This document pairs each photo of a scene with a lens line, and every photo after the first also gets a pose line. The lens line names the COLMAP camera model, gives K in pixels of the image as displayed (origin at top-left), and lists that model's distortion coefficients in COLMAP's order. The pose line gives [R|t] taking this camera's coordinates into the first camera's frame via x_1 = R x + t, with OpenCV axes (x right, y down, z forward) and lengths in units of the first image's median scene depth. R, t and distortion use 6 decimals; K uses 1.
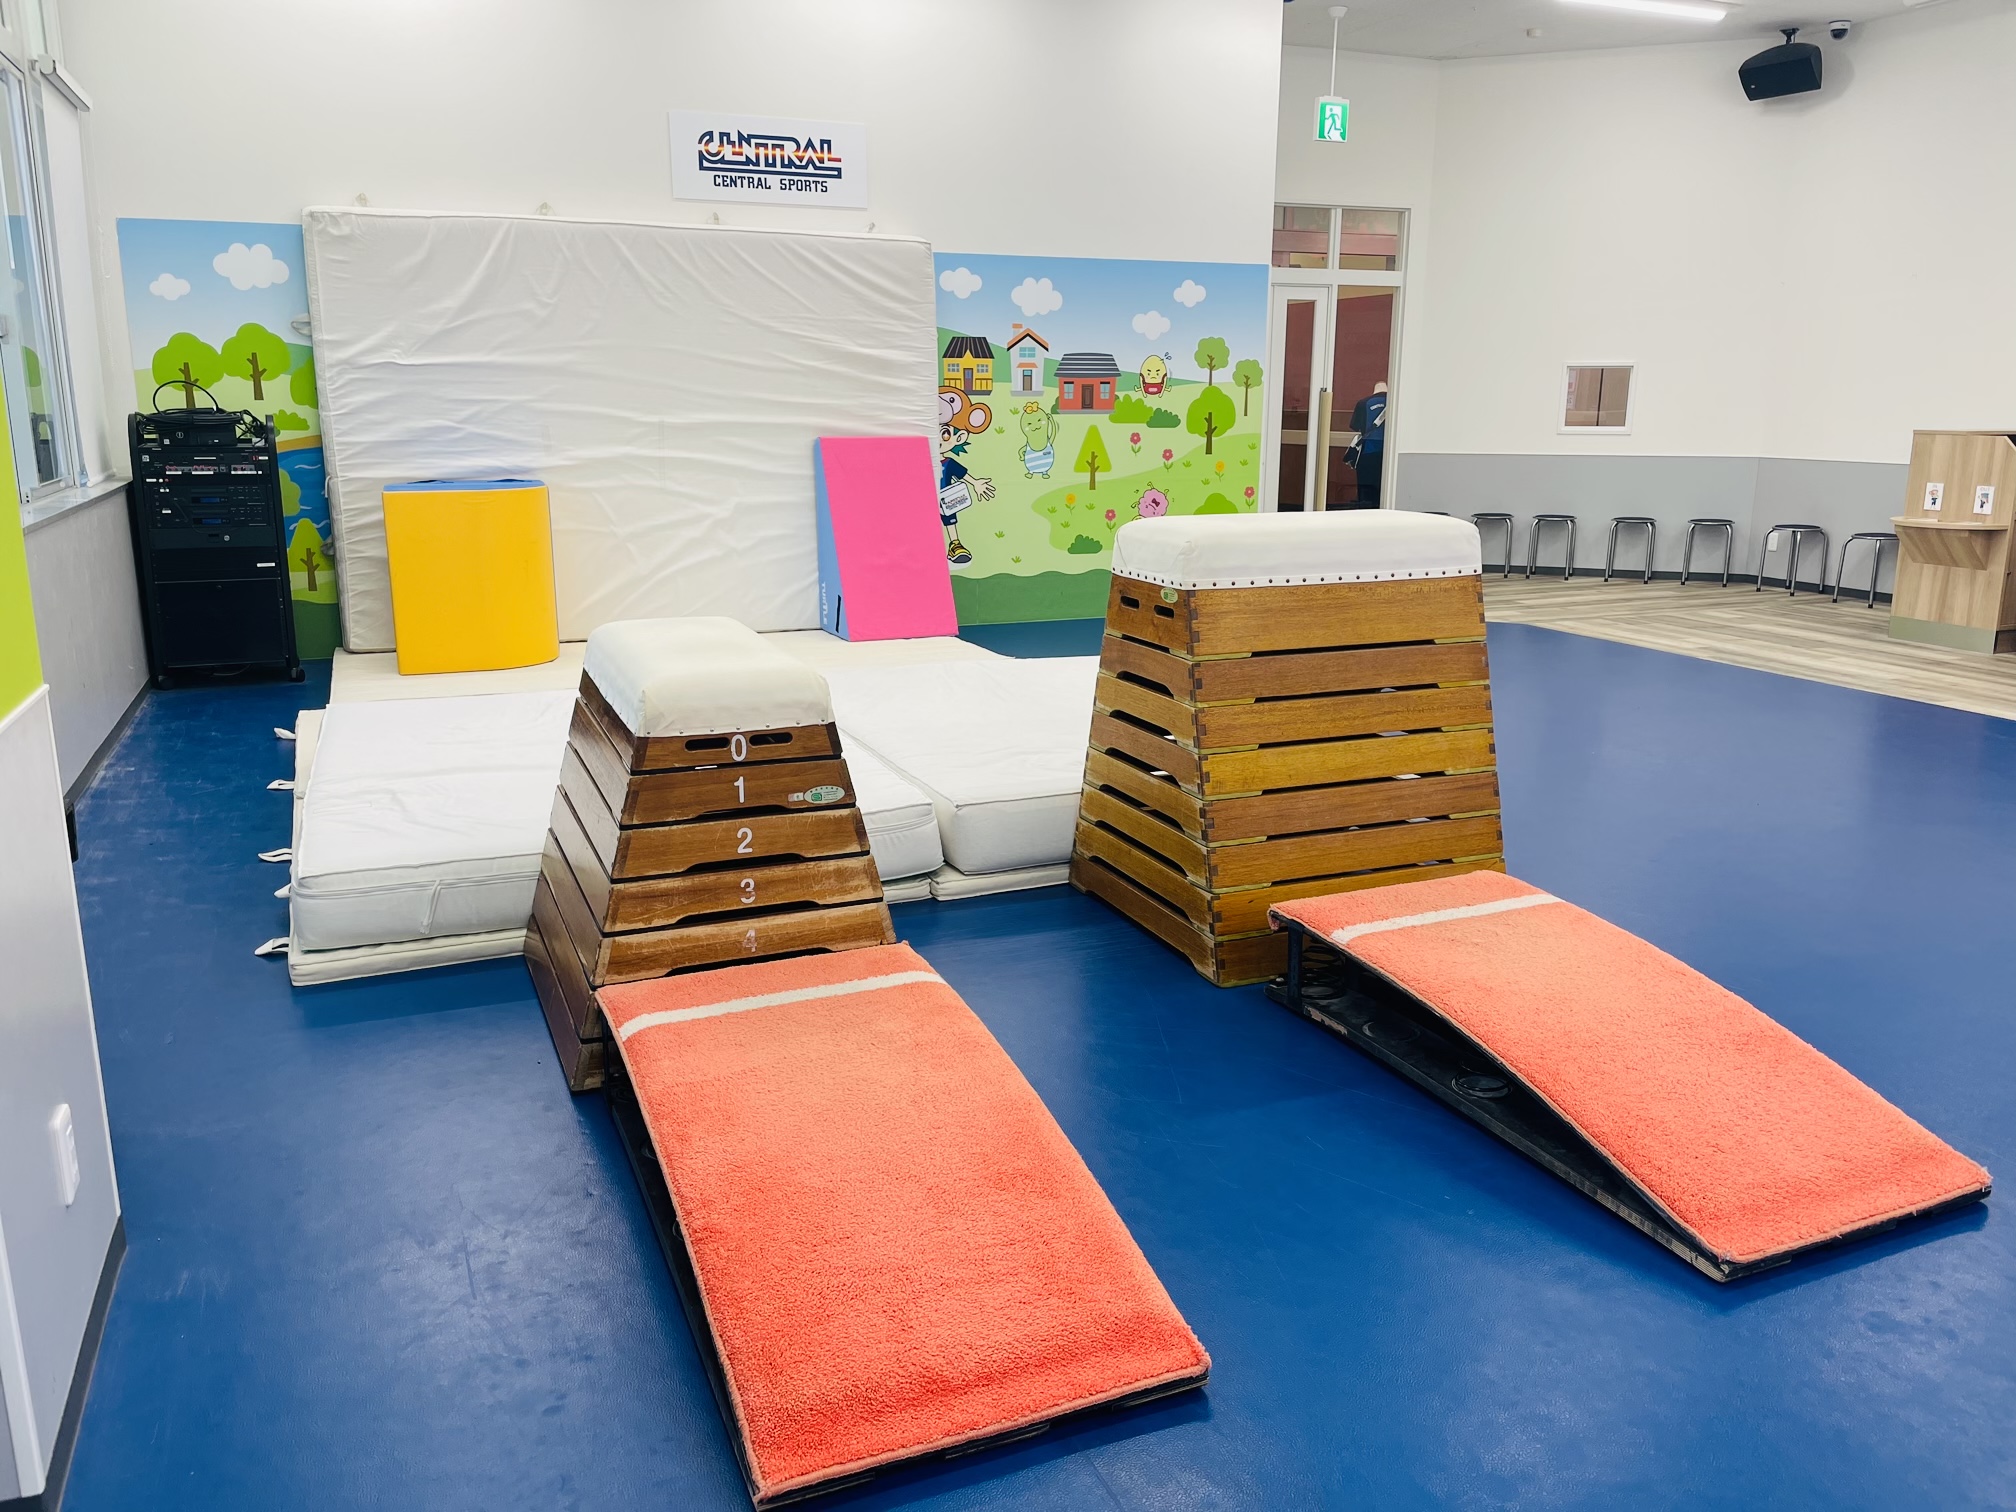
lens RADIAL K [[1534.4, 0, 1009.9], [0, 1534.4, 756.0], [0, 0, 1]] dist [0.078057, -0.103484]
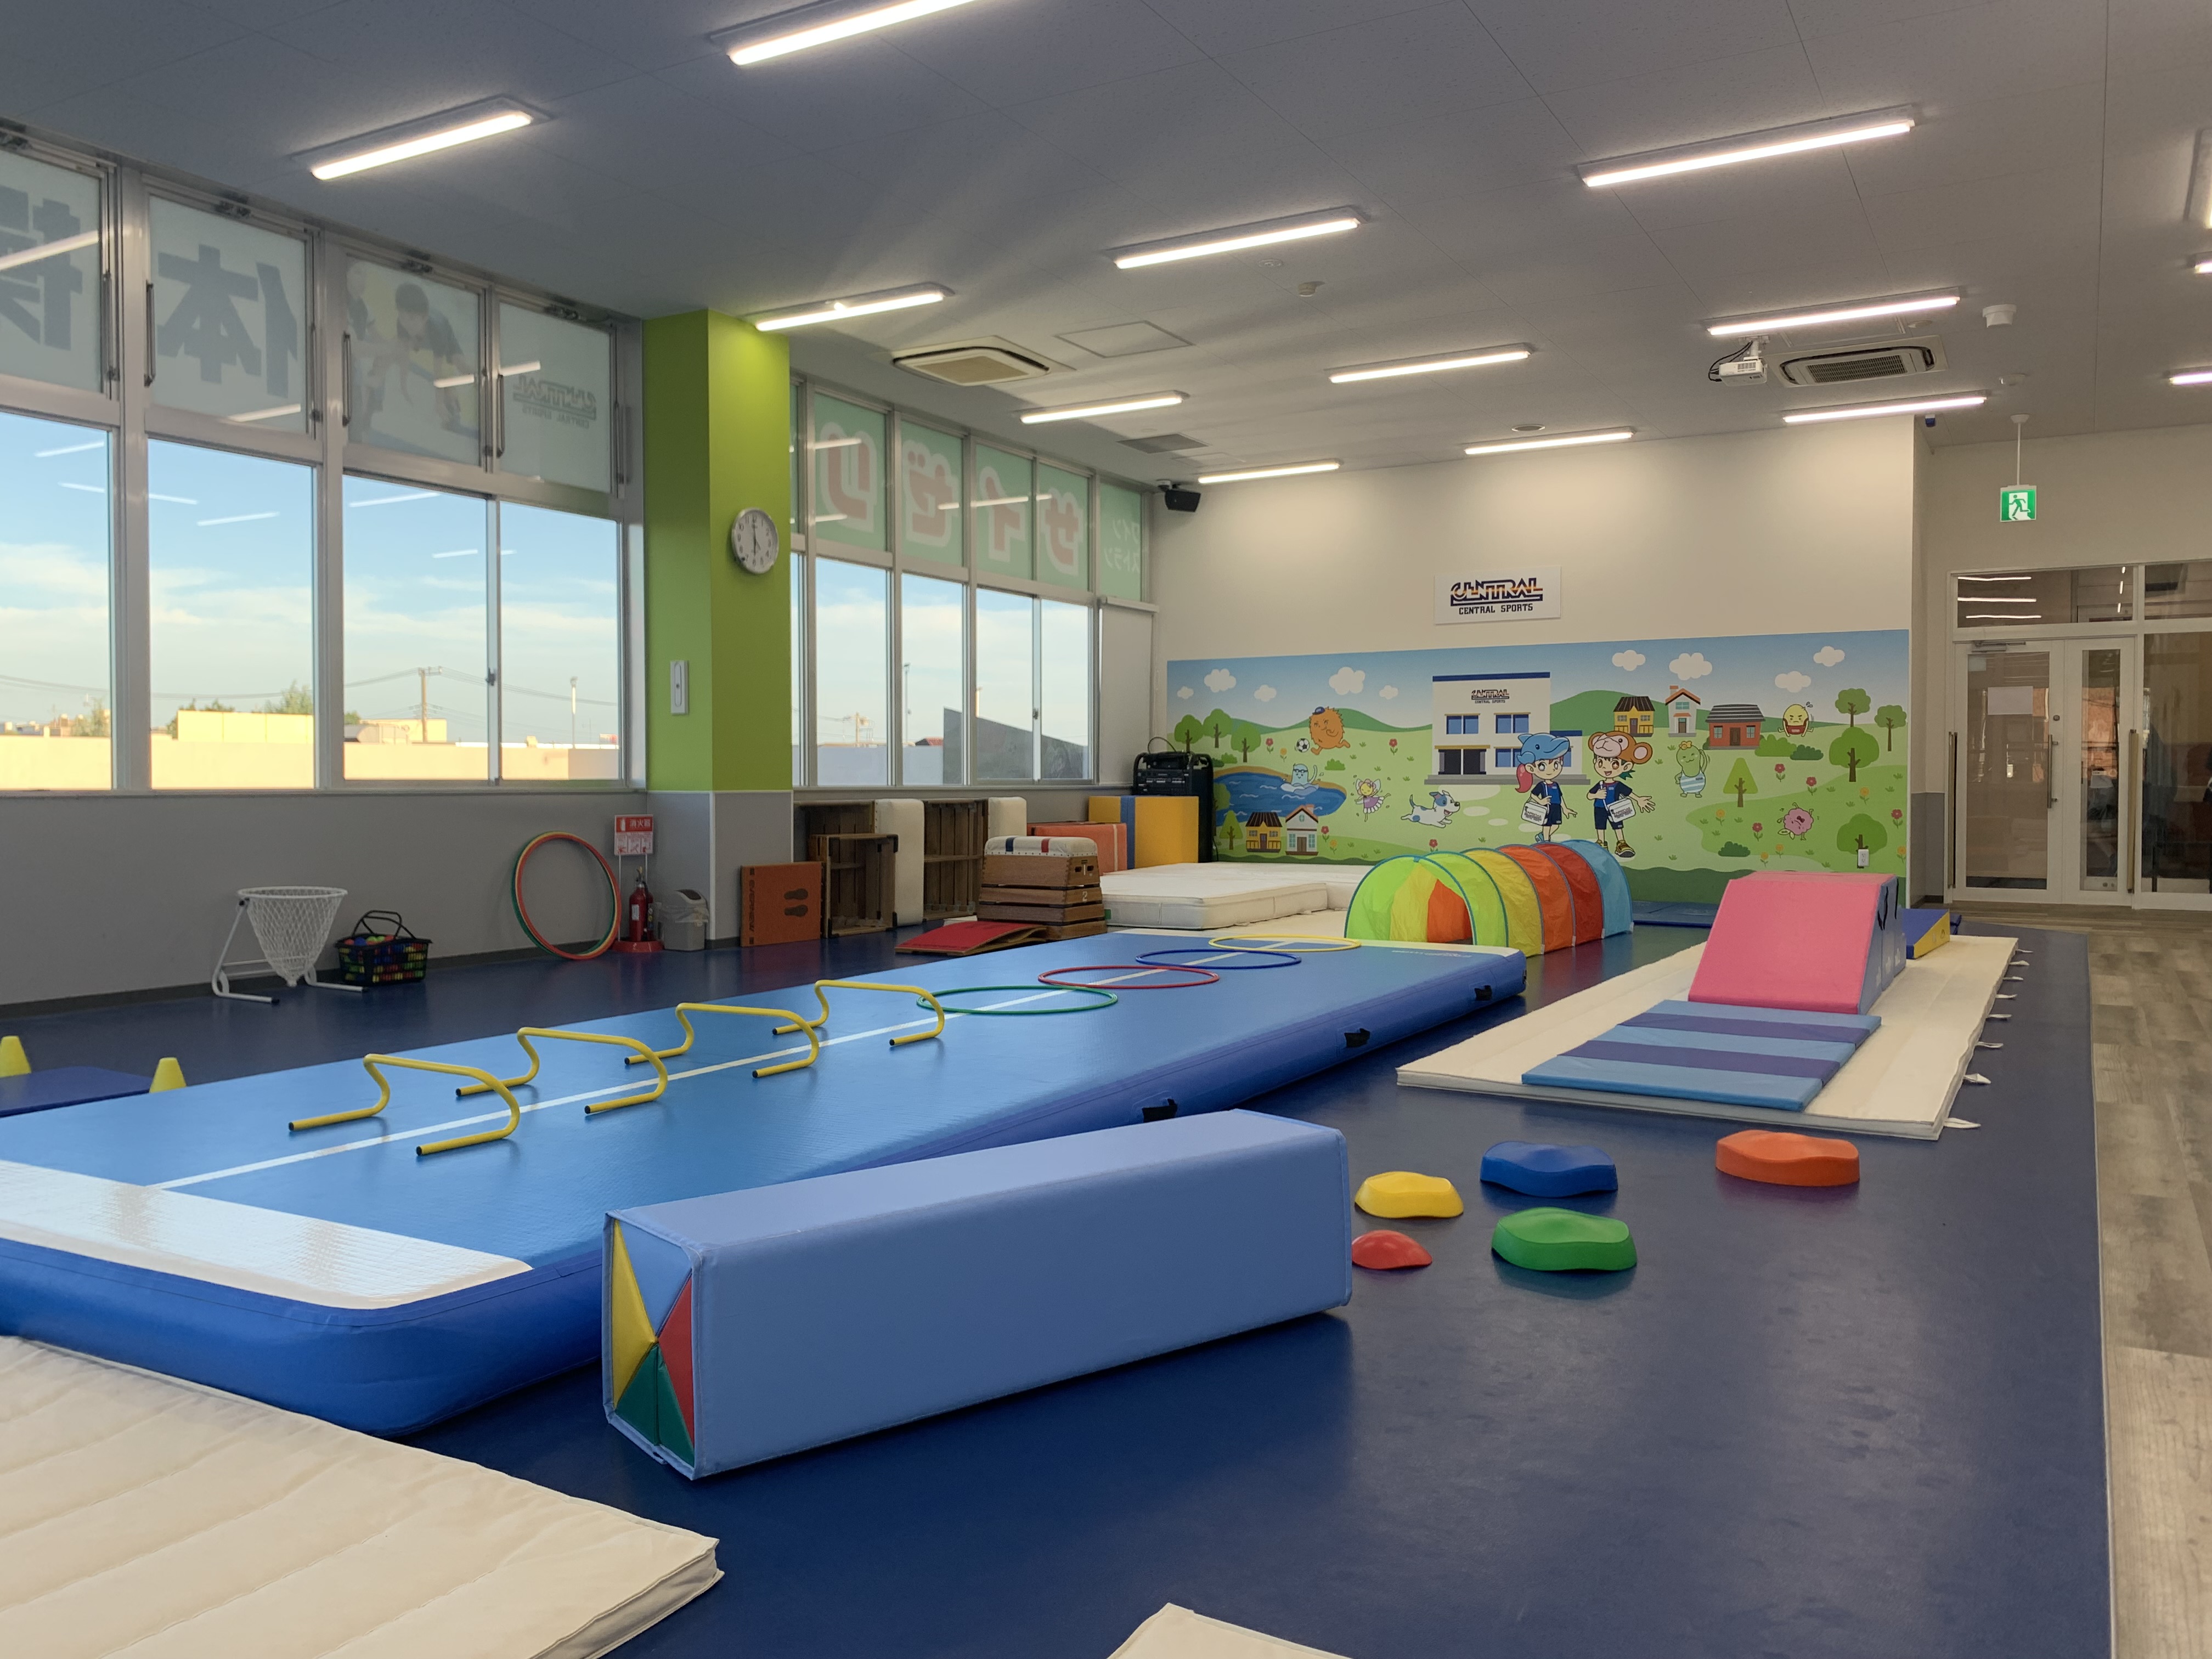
lens RADIAL K [[1719.7, 0, 1064.0], [0, 1719.7, 817.9], [0, 0, 1]] dist [0.017575, -0.020289]
pose [[0.596141, 0.013759, -0.802762, 0.968884], [-0.182745, 0.975934, -0.118982, 0.121329], [0.781805, 0.217631, 0.584309, -0.306757]]
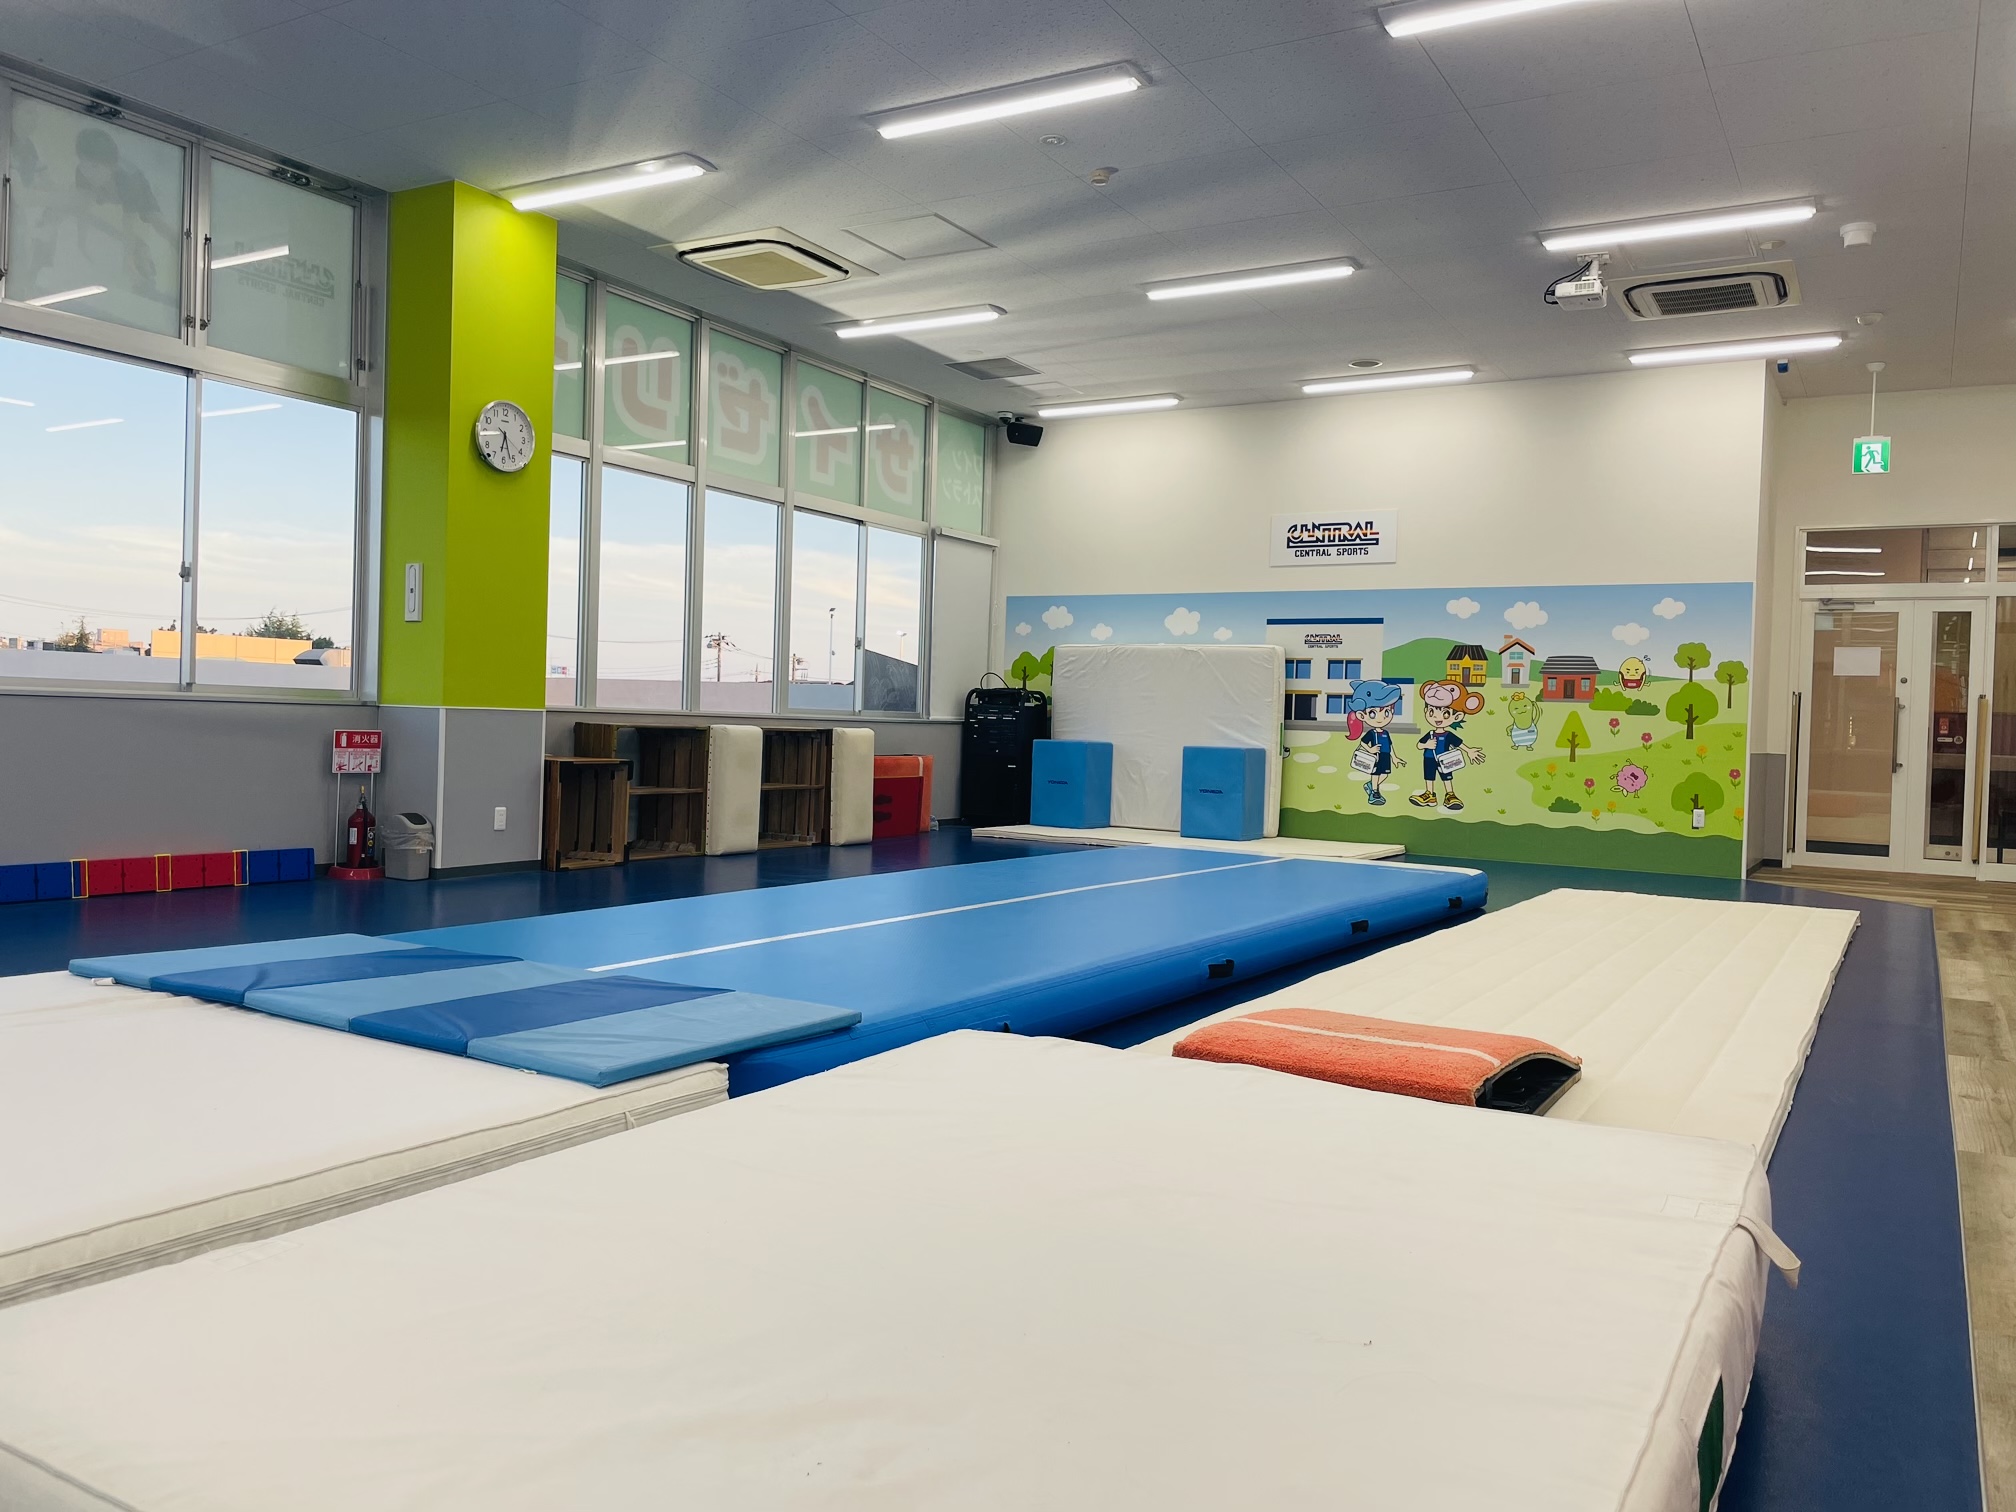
lens RADIAL K [[1534.4, 0, 1007.3], [0, 1534.4, 744.9], [0, 0, 1]] dist [0.078057, -0.103484]
pose [[0.599519, 0.028505, -0.799853, 0.867561], [-0.214053, 0.968672, -0.125920, 0.076238], [0.771206, 0.246702, 0.586839, -0.097497]]
